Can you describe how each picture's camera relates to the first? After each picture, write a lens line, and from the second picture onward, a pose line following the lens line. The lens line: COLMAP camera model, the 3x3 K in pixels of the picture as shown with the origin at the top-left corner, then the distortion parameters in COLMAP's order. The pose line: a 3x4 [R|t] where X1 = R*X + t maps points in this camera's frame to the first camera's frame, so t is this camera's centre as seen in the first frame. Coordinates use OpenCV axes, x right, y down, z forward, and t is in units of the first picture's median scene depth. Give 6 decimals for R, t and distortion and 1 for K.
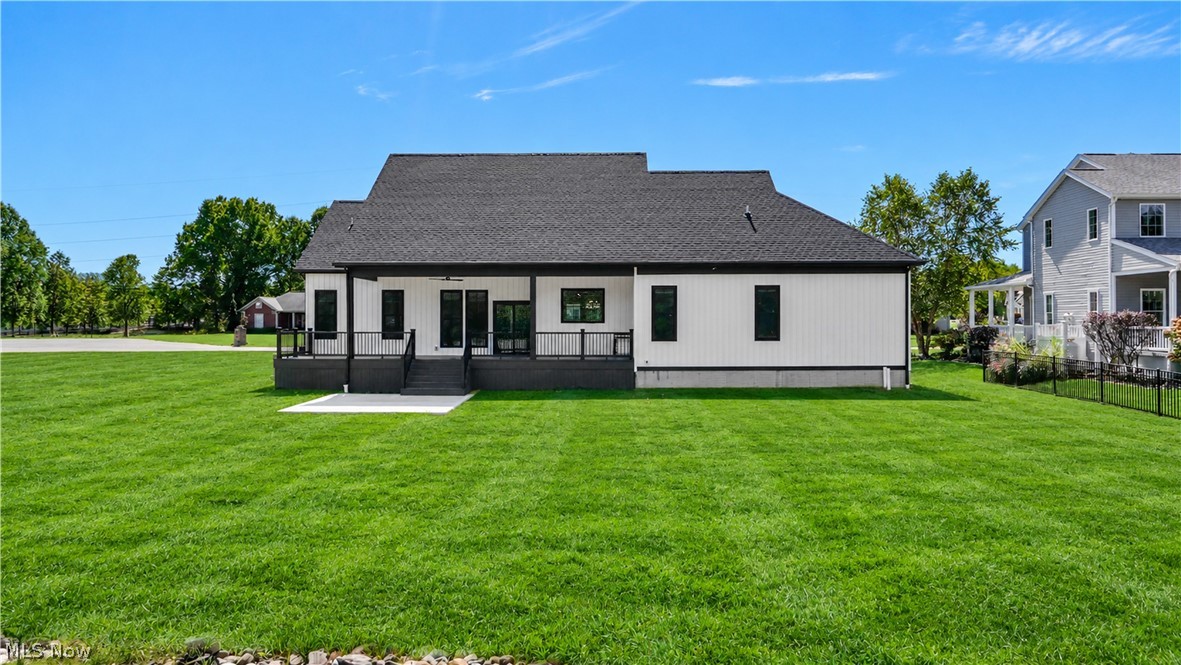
lens RADIAL K [[893.8, 0, 590.5], [0, 893.8, 332.5], [0, 0, 1]] dist [-0.083926, -0.000794]
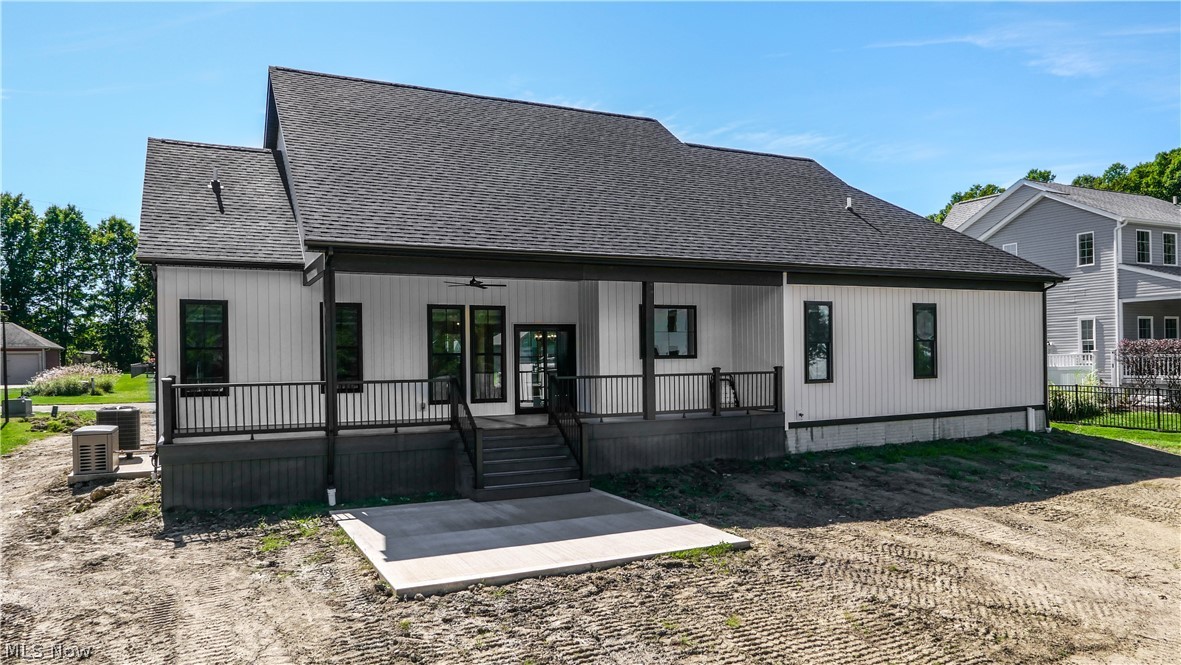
lens RADIAL K [[893.8, 0, 590.5], [0, 893.8, 332.5], [0, 0, 1]] dist [-0.083926, -0.000794]
pose [[0.851845, 0.004818, 0.523772, -0.398064], [0.023130, 0.998636, -0.046804, -0.000899], [-0.523283, 0.051984, 0.850572, 0.492763]]
